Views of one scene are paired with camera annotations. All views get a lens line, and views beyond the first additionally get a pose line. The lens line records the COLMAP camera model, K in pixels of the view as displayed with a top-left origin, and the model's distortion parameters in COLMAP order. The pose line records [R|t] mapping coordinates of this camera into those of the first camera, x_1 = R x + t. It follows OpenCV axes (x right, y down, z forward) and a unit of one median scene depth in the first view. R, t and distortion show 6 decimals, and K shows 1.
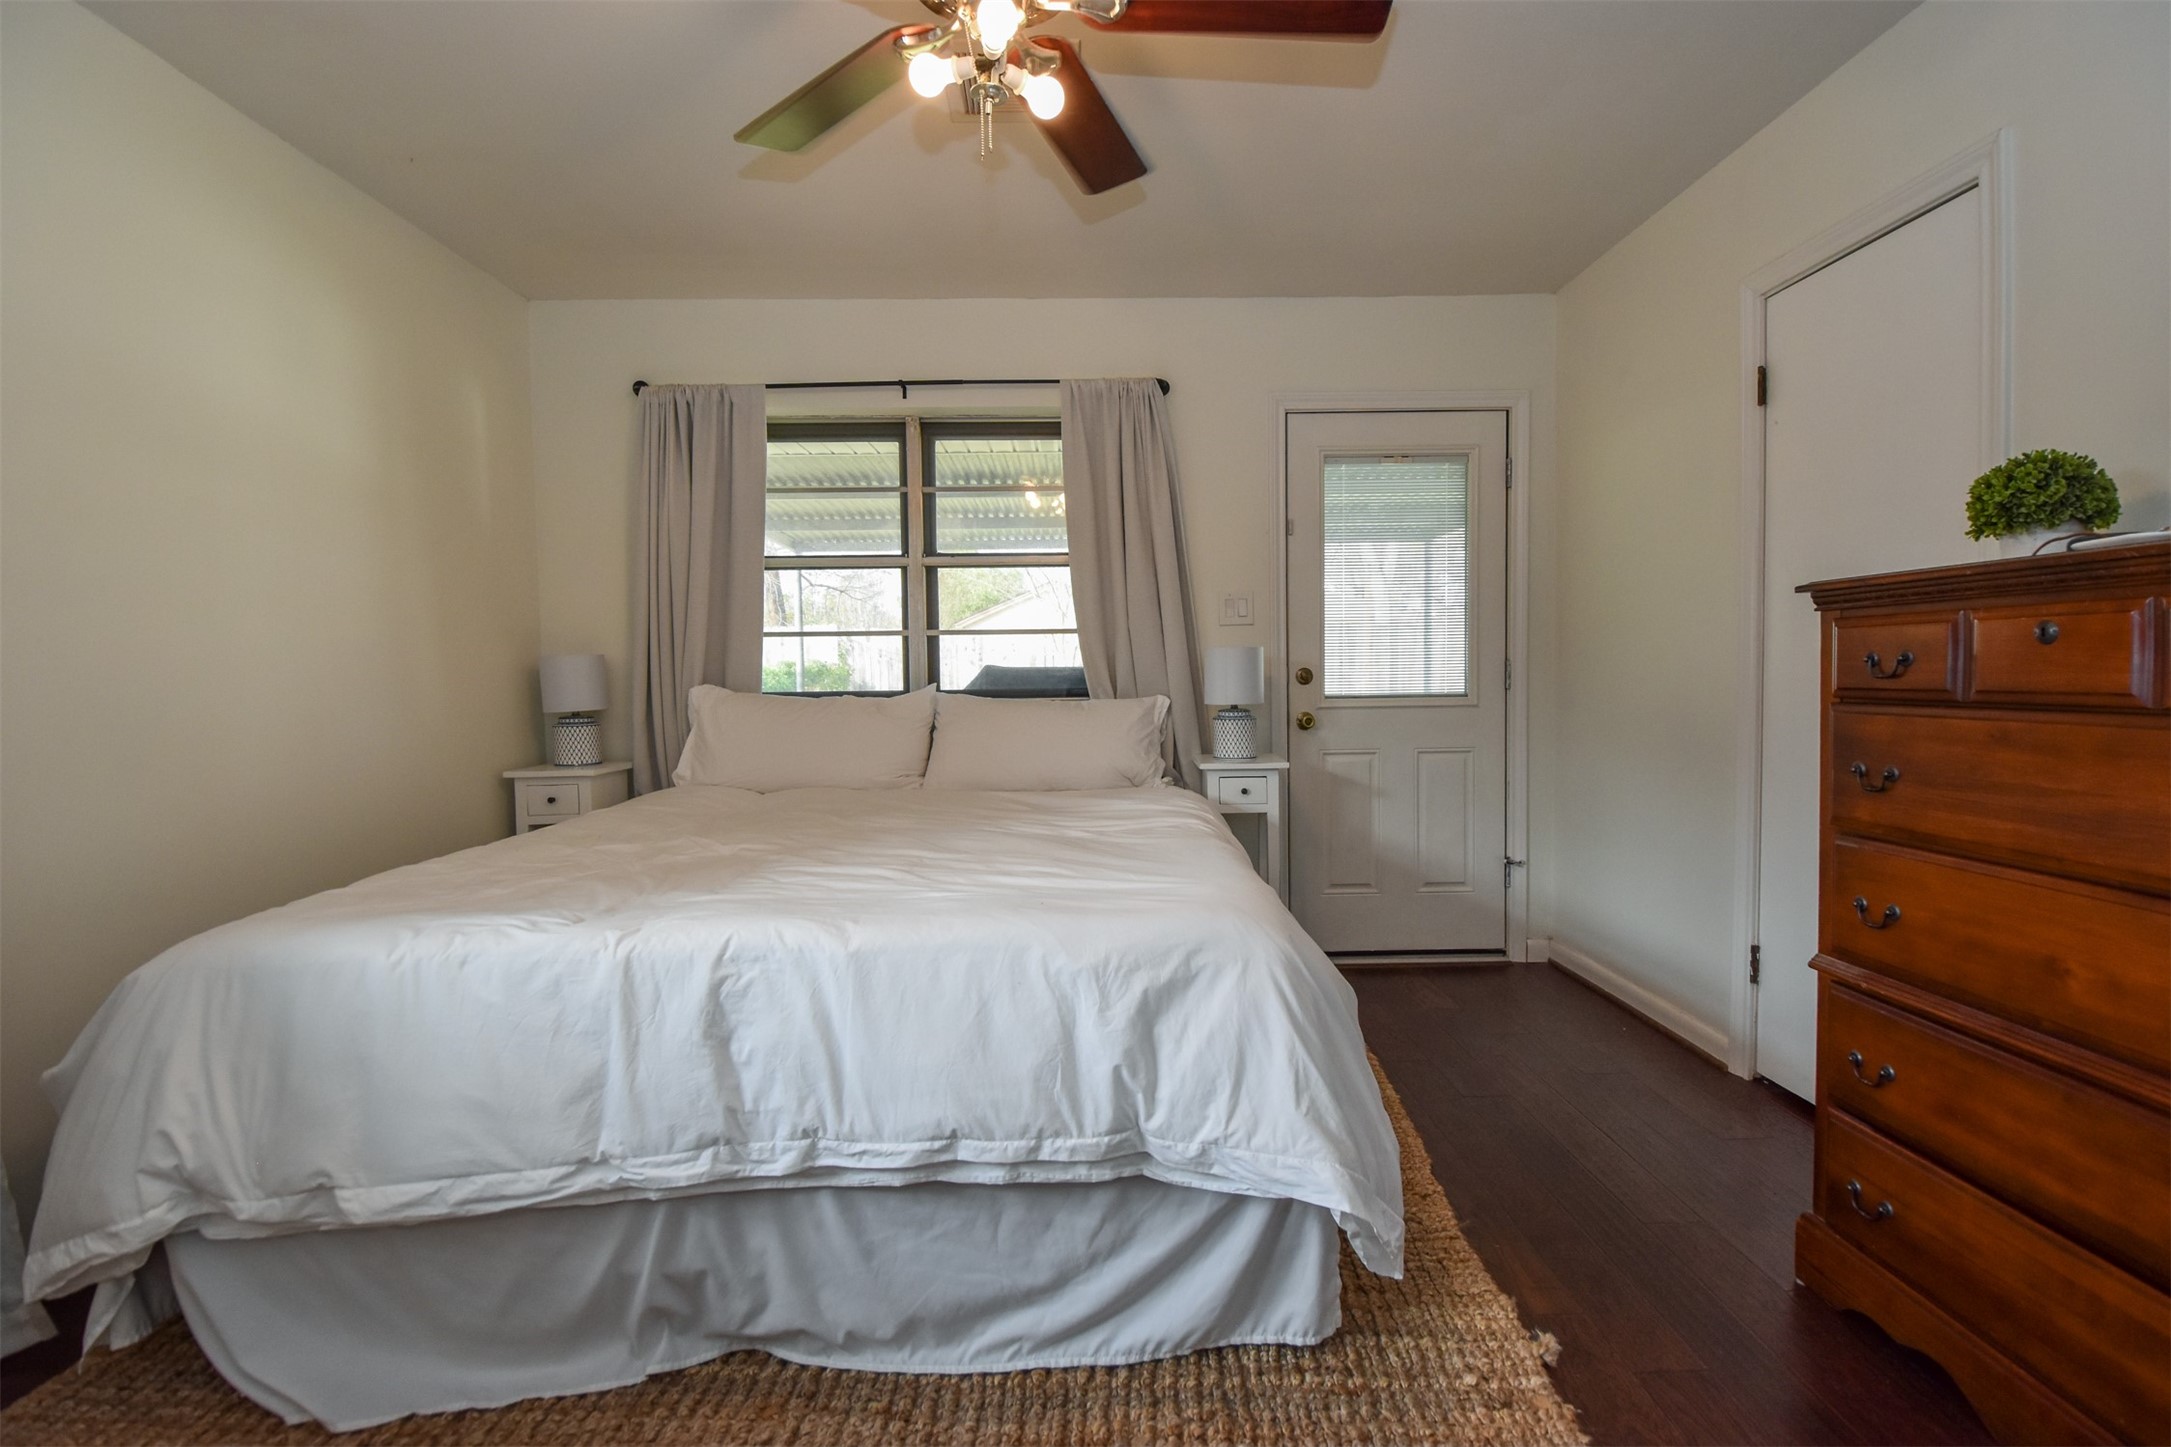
lens RADIAL K [[959.9, 0, 1085.5], [0, 959.9, 723.5], [0, 0, 1]] dist [0.020131, -0.028656]
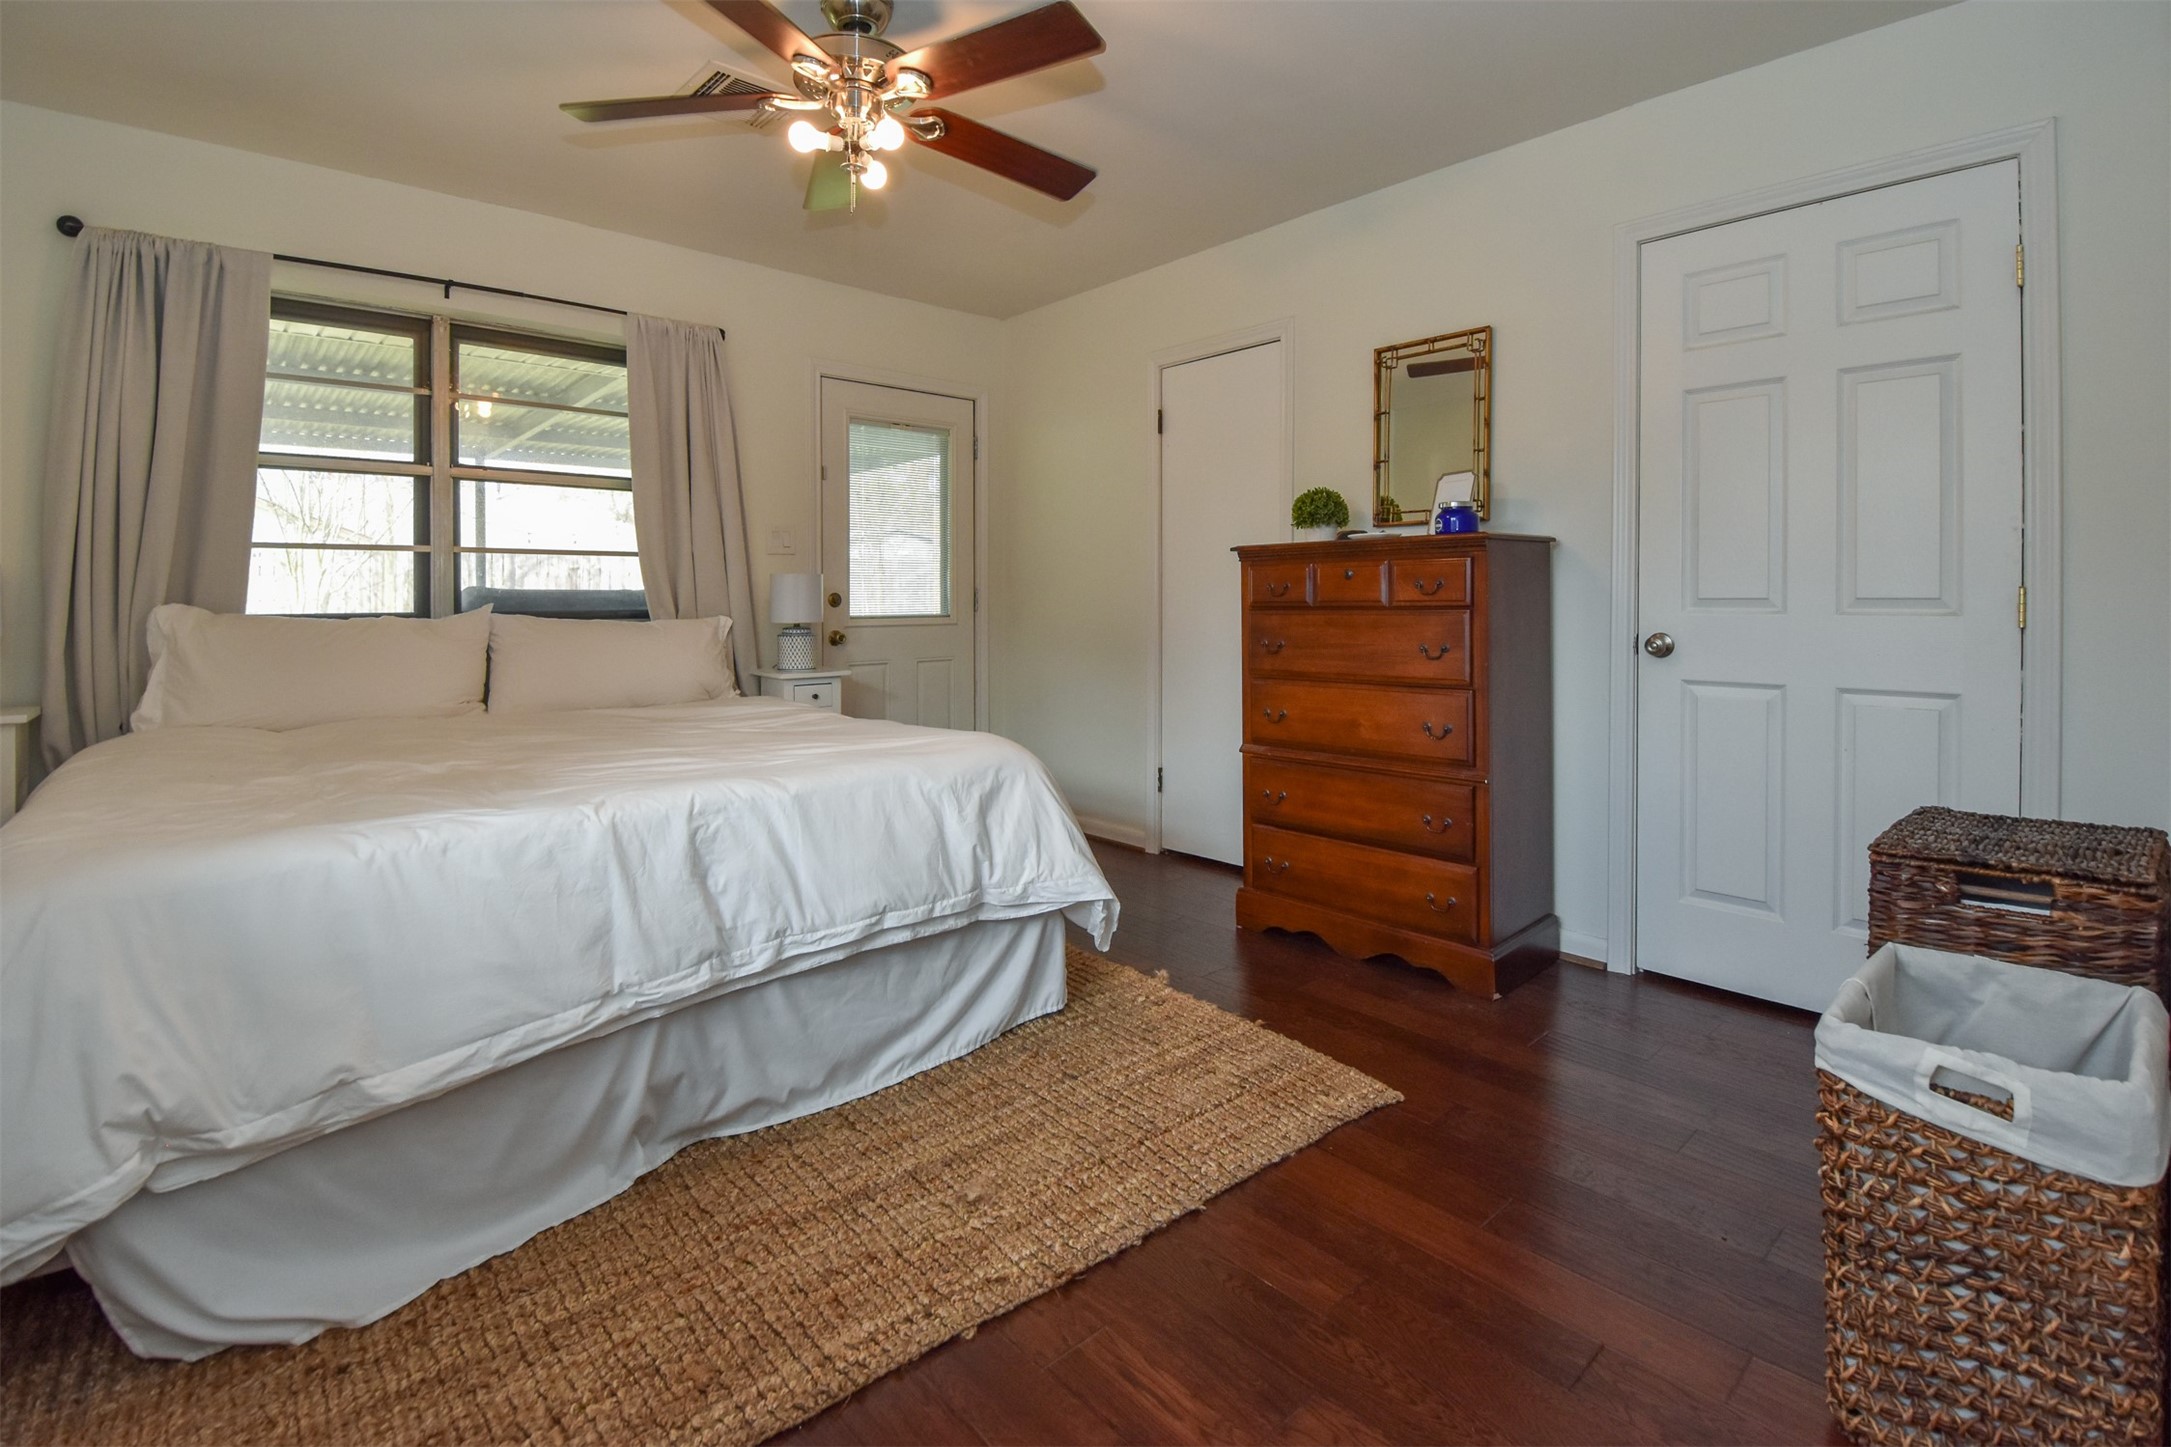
lens RADIAL K [[1001.6, 0, 1099.1], [0, 1001.6, 647.4], [0, 0, 1]] dist [0.018319, -0.028056]
pose [[0.743071, -0.022648, 0.668829, -0.842883], [0.032128, 0.999482, -0.001850, 0.051020], [-0.668441, 0.022863, 0.743414, -0.304527]]
